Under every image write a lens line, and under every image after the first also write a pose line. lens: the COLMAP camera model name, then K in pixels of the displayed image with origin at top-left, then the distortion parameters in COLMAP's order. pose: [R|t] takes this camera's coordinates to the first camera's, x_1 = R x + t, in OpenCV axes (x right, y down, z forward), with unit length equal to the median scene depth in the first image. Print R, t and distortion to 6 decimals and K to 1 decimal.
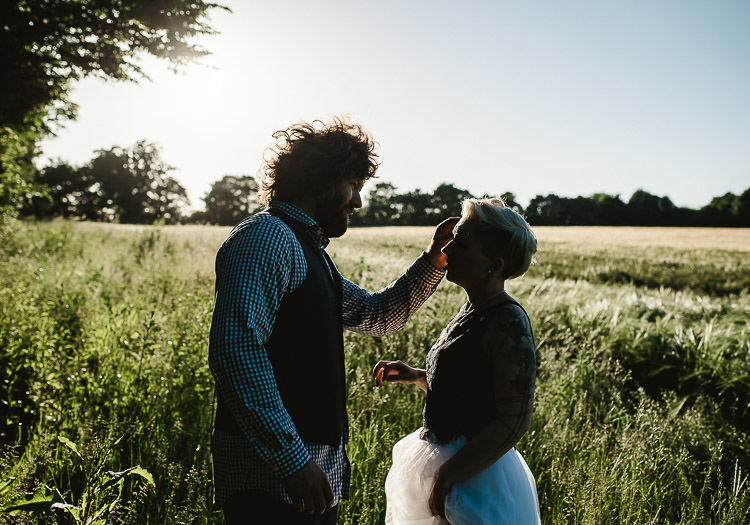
lens RADIAL K [[874.4, 0, 374.8], [0, 874.4, 262.3], [0, 0, 1]] dist [0.026034, 0.000000]
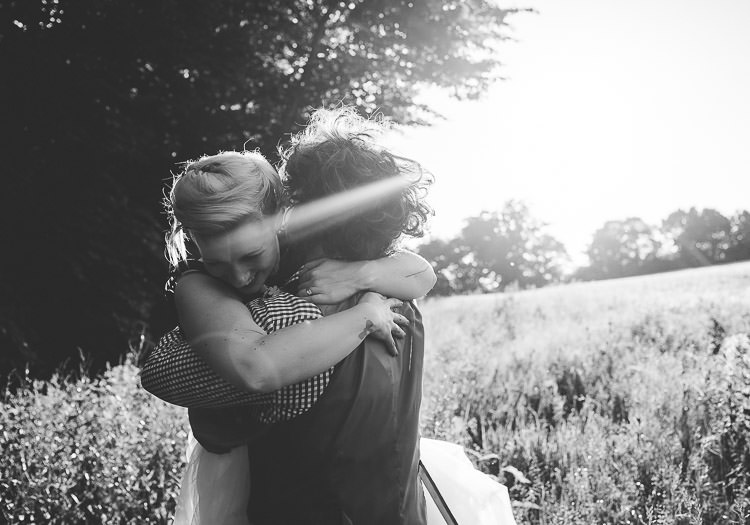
lens RADIAL K [[874.4, 0, 376.2], [0, 874.4, 262.4], [0, 0, 1]] dist [0.026034, 0.000000]
pose [[0.878606, -0.152329, -0.452600, 0.015919], [0.122164, 0.987919, -0.095349, -0.003775], [0.461657, 0.028483, 0.886601, 0.125019]]
